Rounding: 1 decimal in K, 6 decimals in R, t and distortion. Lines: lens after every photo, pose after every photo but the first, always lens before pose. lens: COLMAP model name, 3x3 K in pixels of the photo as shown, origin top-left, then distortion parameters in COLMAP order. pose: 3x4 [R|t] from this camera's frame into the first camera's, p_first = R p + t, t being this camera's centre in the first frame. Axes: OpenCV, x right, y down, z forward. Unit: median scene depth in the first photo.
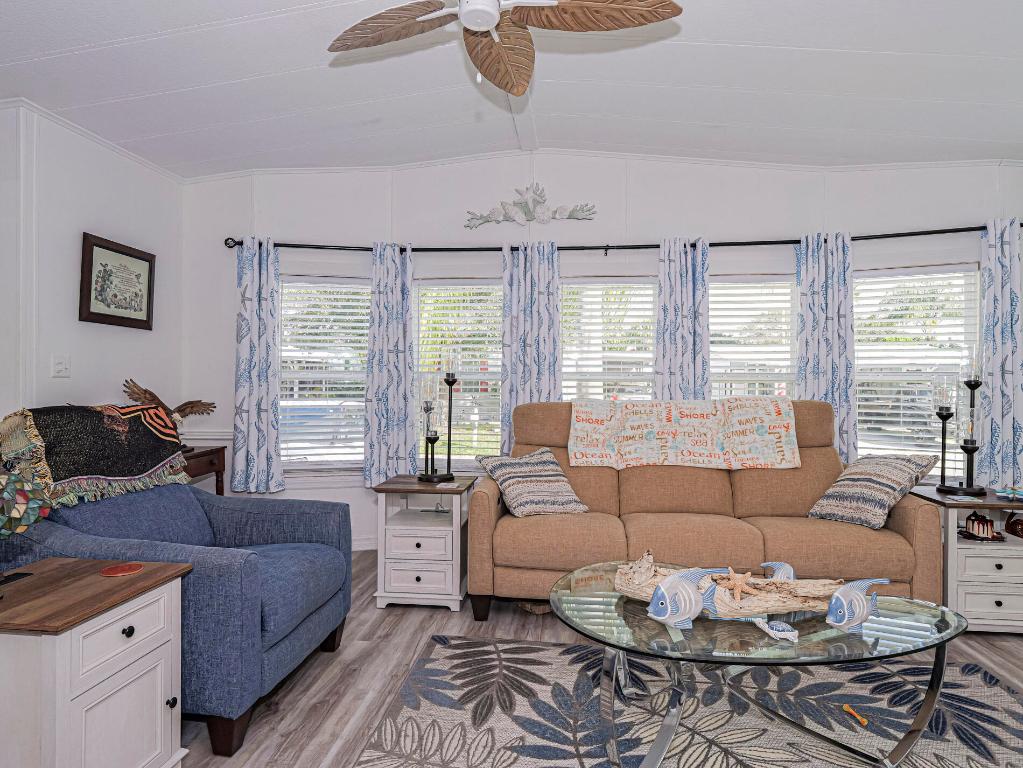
lens RADIAL K [[620.9, 0, 509.8], [0, 620.9, 376.2], [0, 0, 1]] dist [-0.004060, 0.000869]
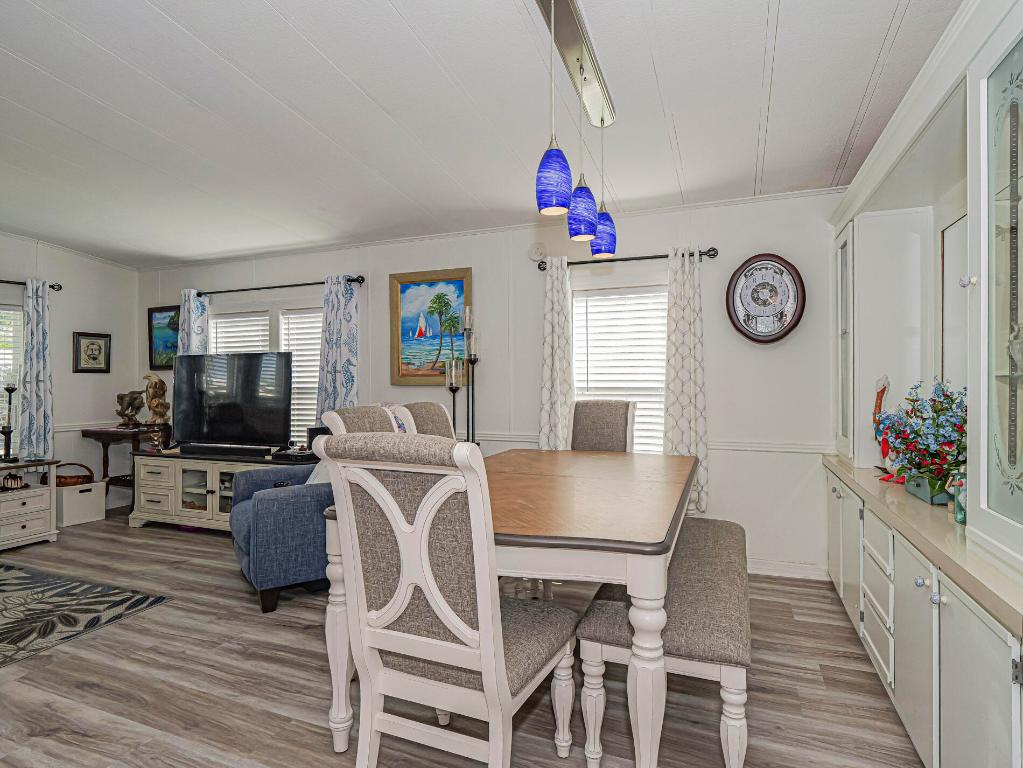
lens RADIAL K [[551.8, 0, 503.1], [0, 551.8, 383.0], [0, 0, 1]] dist [-0.003023, -0.000497]
pose [[0.272583, -0.004663, 0.962121, -0.196720], [-0.004755, 0.999970, 0.006194, -0.015384], [-0.962121, -0.006263, 0.272552, -0.474051]]
